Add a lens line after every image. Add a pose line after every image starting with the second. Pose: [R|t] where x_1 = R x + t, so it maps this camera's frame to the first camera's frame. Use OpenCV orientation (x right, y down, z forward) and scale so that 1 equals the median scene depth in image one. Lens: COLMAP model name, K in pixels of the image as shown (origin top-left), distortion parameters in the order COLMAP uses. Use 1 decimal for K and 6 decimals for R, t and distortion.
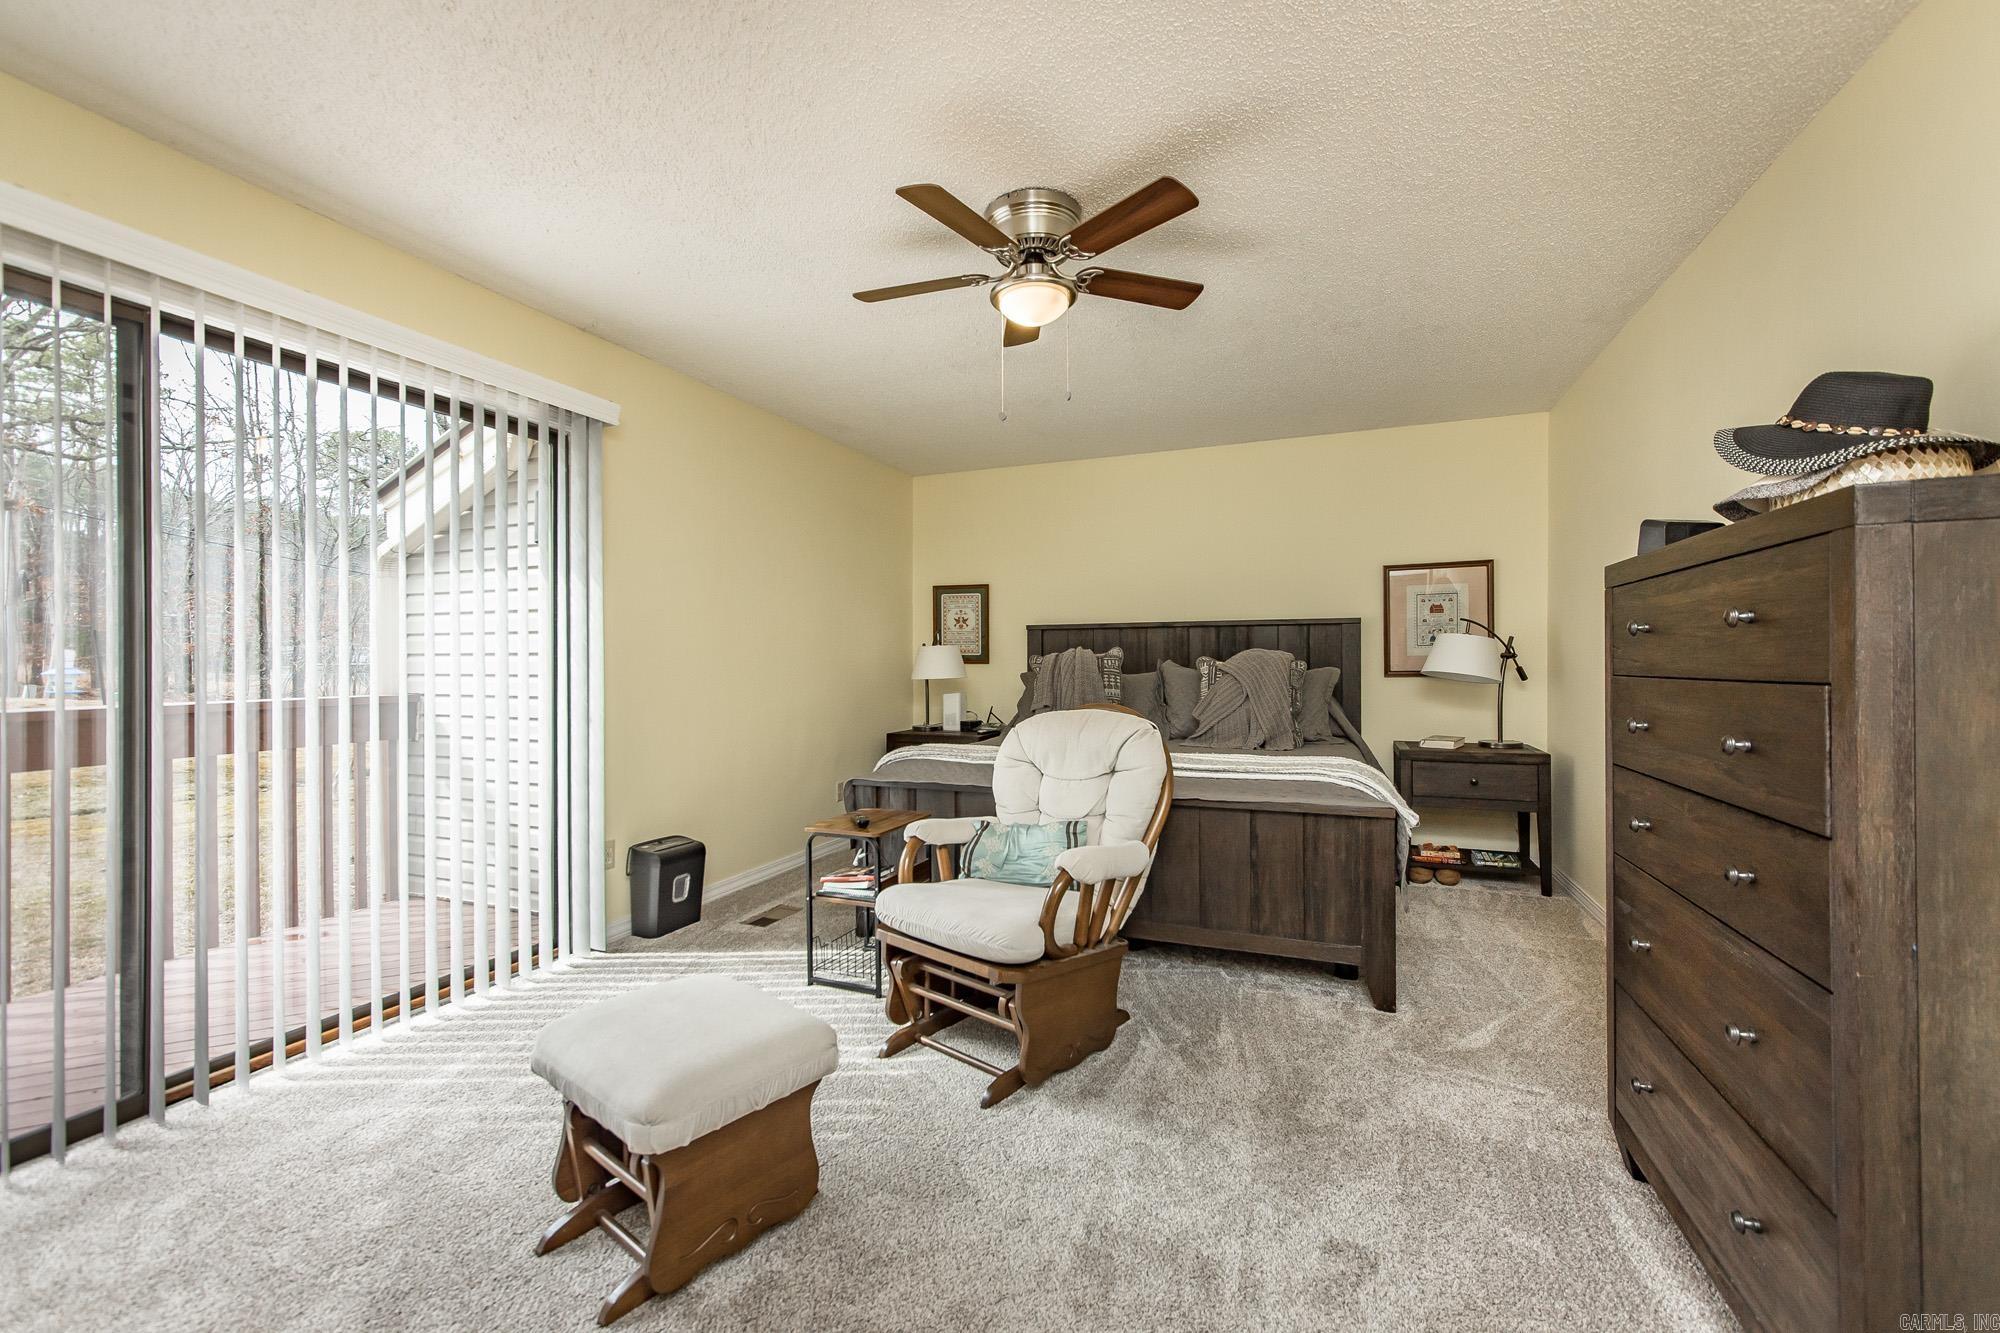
lens RADIAL K [[786.0, 0, 1010.4], [0, 786.0, 647.0], [0, 0, 1]] dist [0.001598, 0.000023]
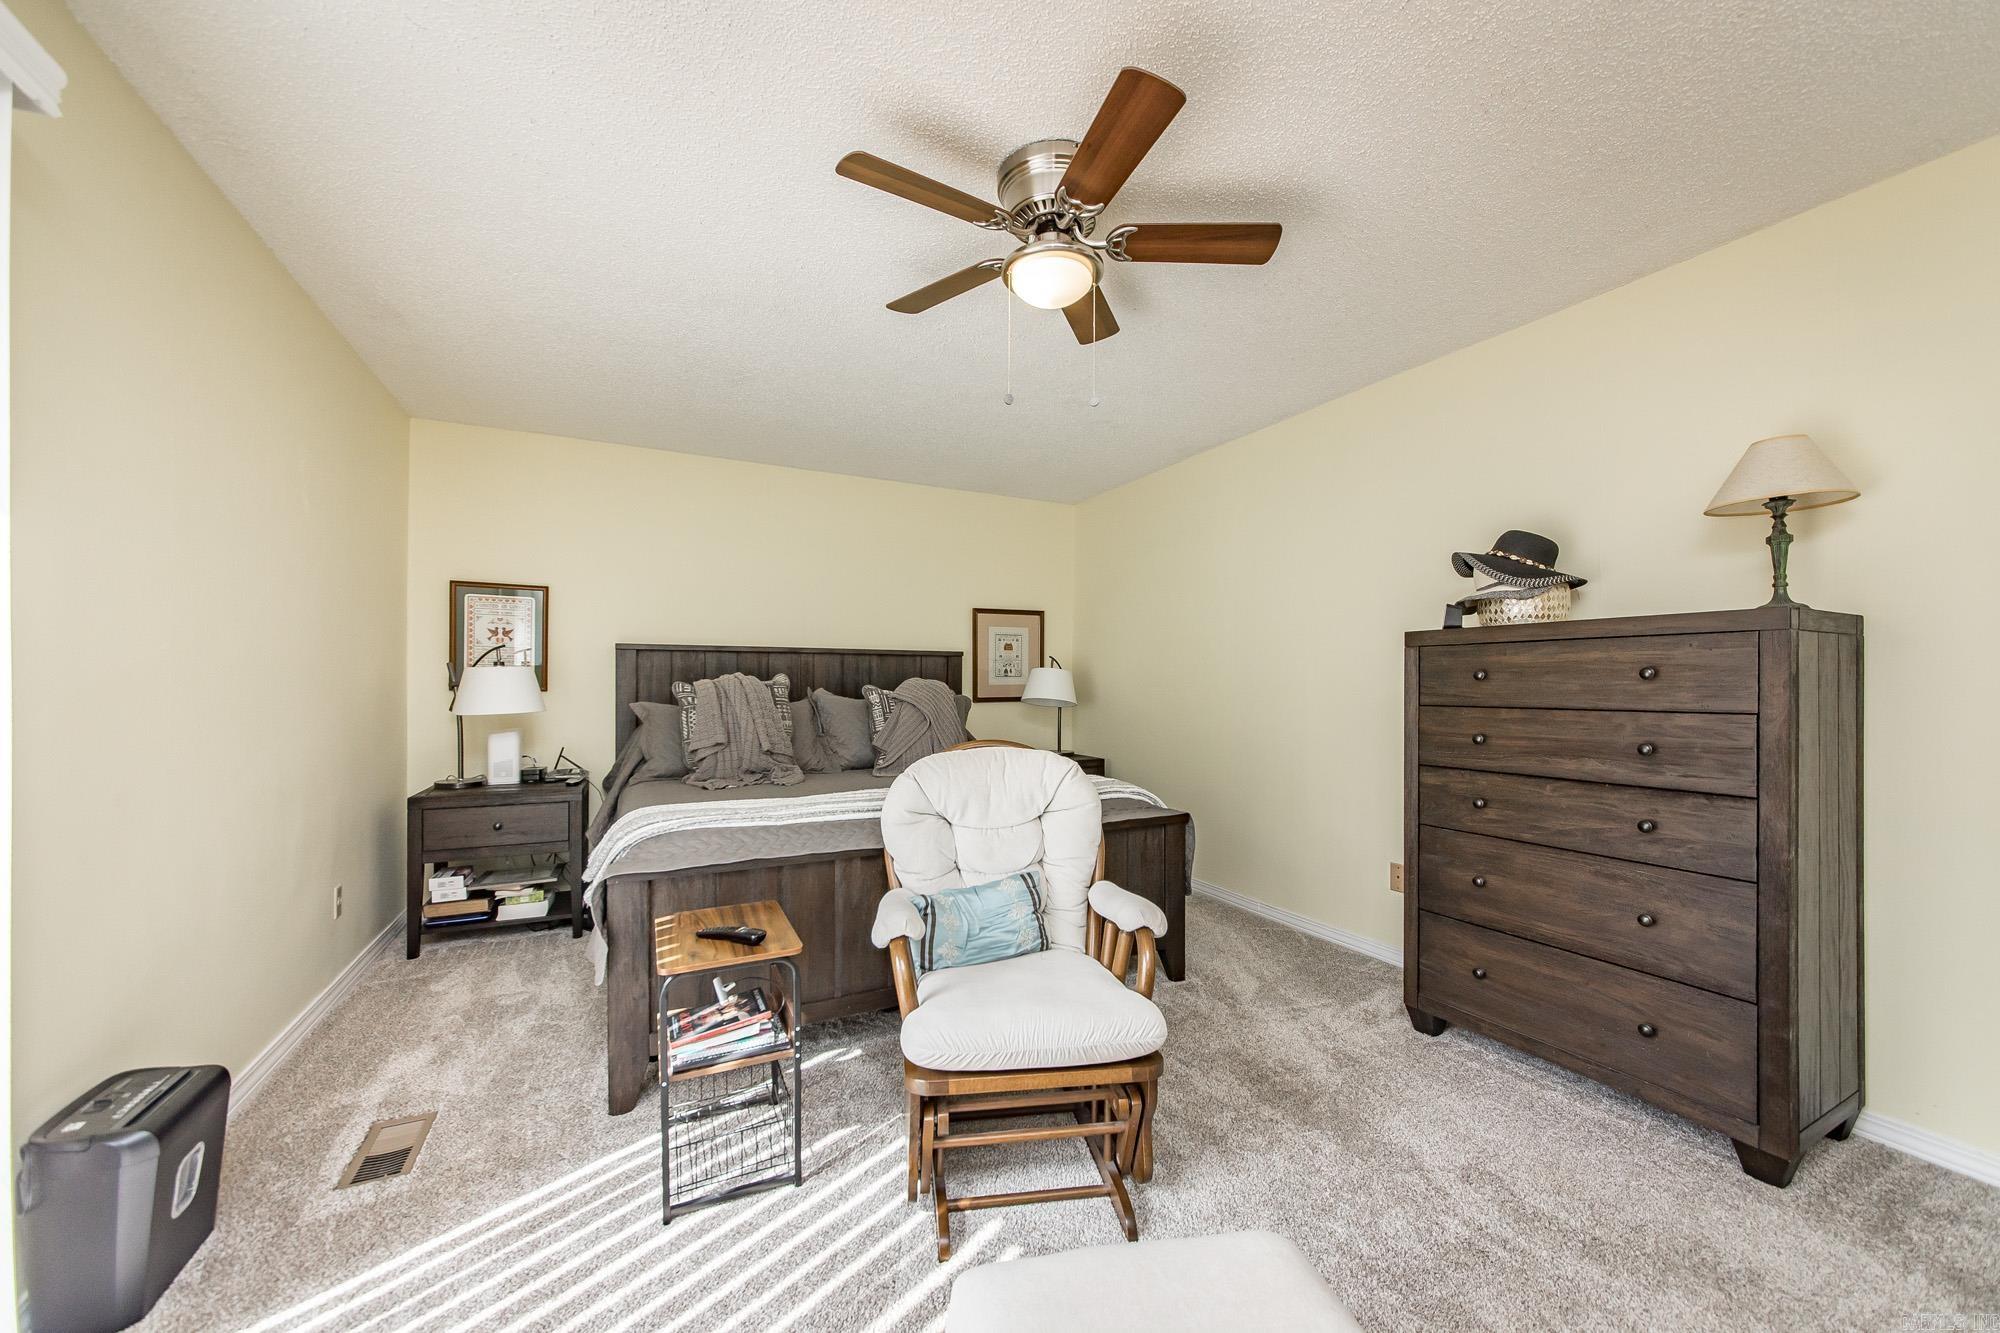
lens RADIAL K [[706.7, 0, 1000.0], [0, 706.7, 666.5], [0, 0, 1]] dist [-0.010471, 0.000006]
pose [[0.673195, 0.023988, 0.739076, -0.309343], [-0.016765, 0.999712, -0.017177, 0.001769], [-0.739275, -0.000827, 0.673403, 0.279087]]
